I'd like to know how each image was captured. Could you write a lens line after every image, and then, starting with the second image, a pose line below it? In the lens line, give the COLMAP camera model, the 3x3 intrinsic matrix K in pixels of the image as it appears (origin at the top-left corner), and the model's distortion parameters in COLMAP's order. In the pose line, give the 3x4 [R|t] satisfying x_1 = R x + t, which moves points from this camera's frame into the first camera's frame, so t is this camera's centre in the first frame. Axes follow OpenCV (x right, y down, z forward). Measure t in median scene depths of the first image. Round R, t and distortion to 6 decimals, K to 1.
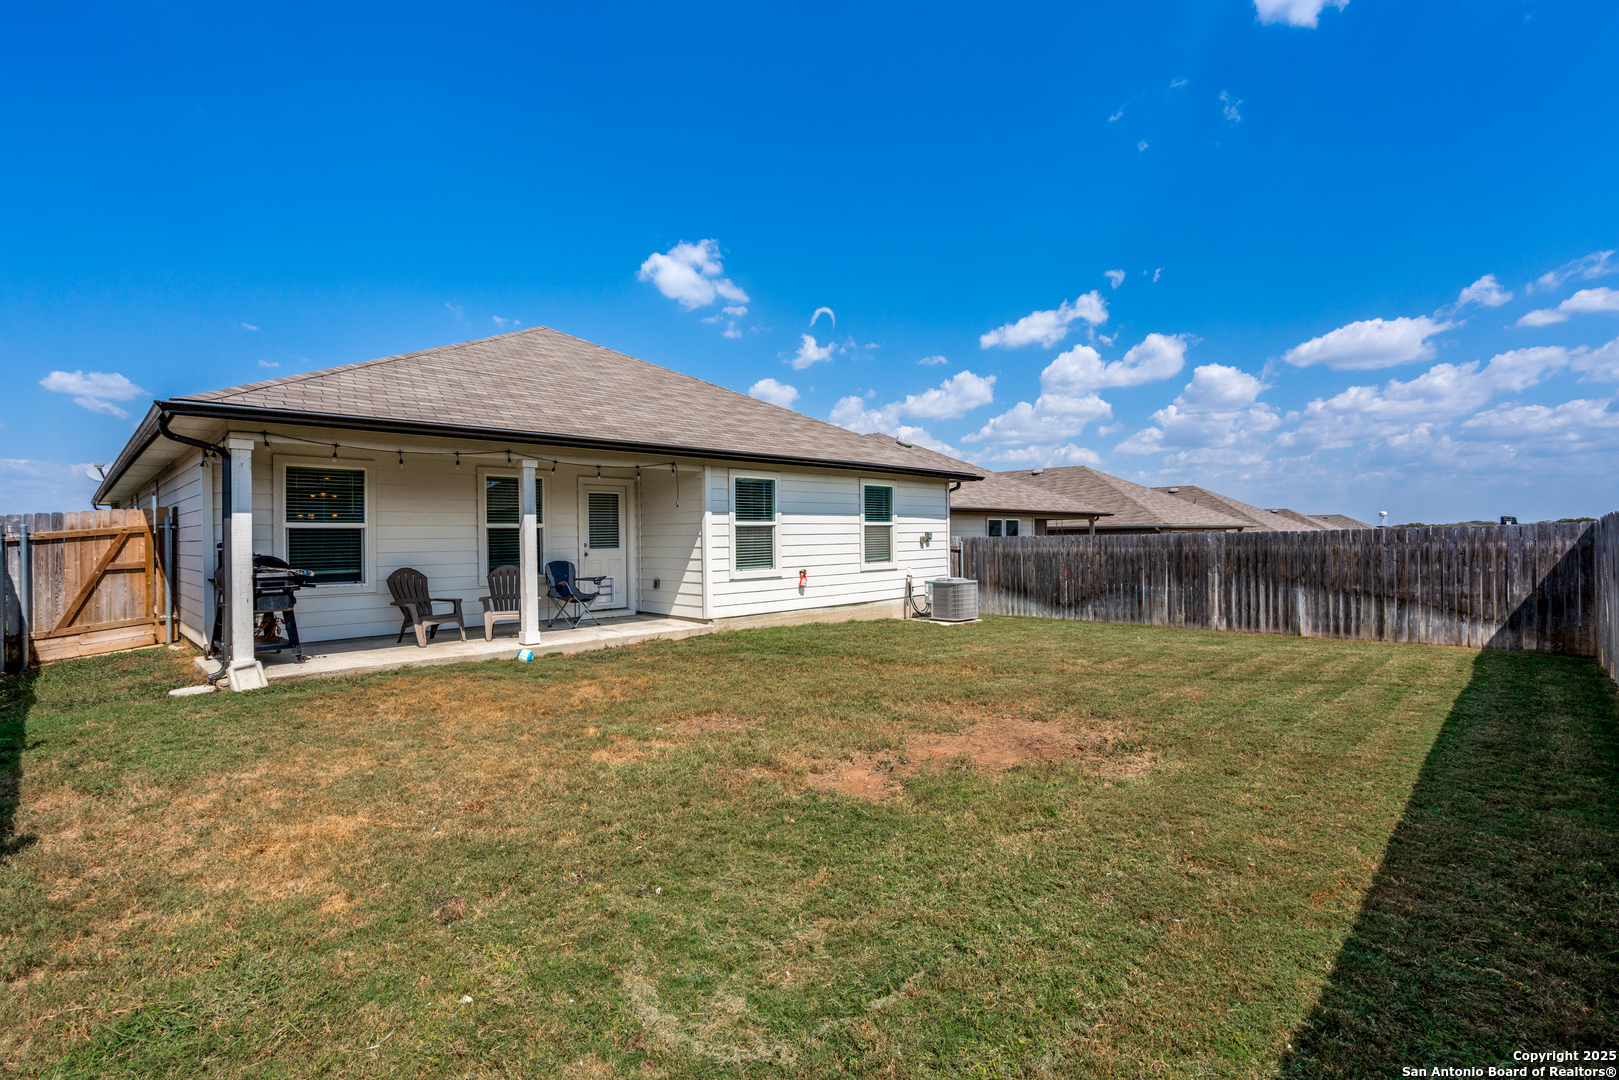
lens RADIAL K [[741.5, 0, 809.5], [0, 741.5, 540.0], [0, 0, 1]] dist [-0.001408, 0.000212]
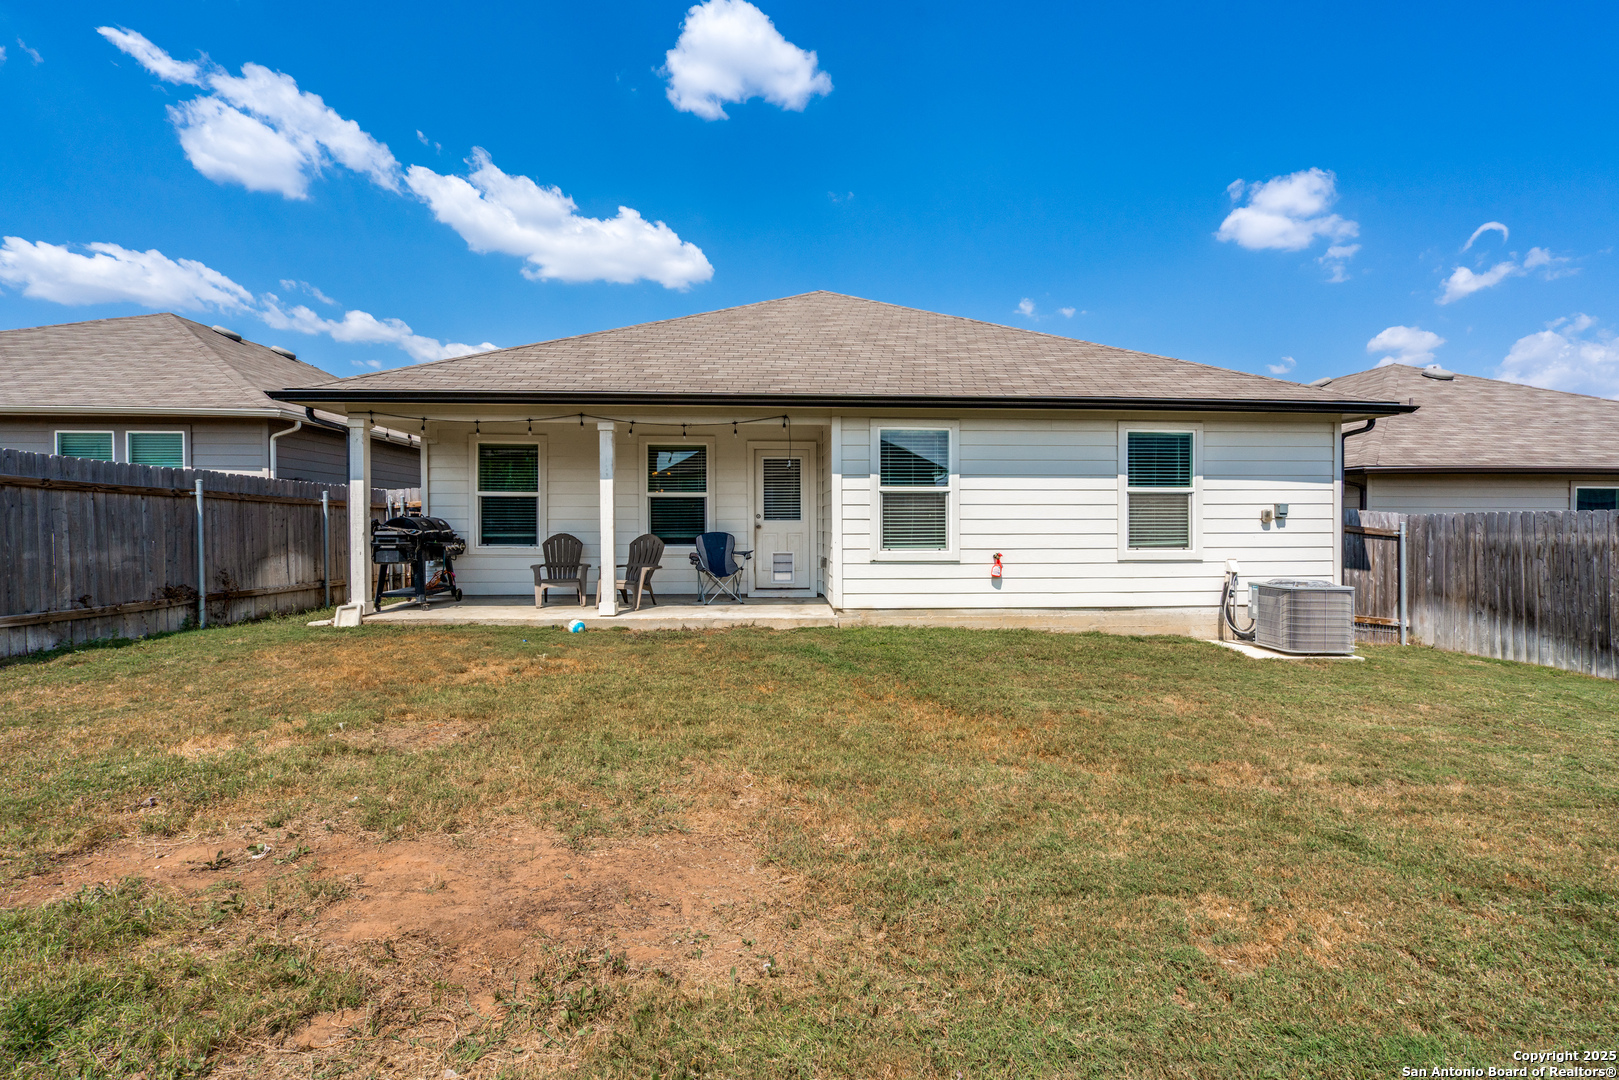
lens RADIAL K [[731.2, 0, 808.5], [0, 731.2, 535.1], [0, 0, 1]] dist [-0.007842, 0.003672]
pose [[0.742851, 0.022214, -0.669088, 0.329294], [-0.014118, 0.999747, 0.017518, 0.012447], [0.669308, -0.003567, 0.742977, 0.348942]]
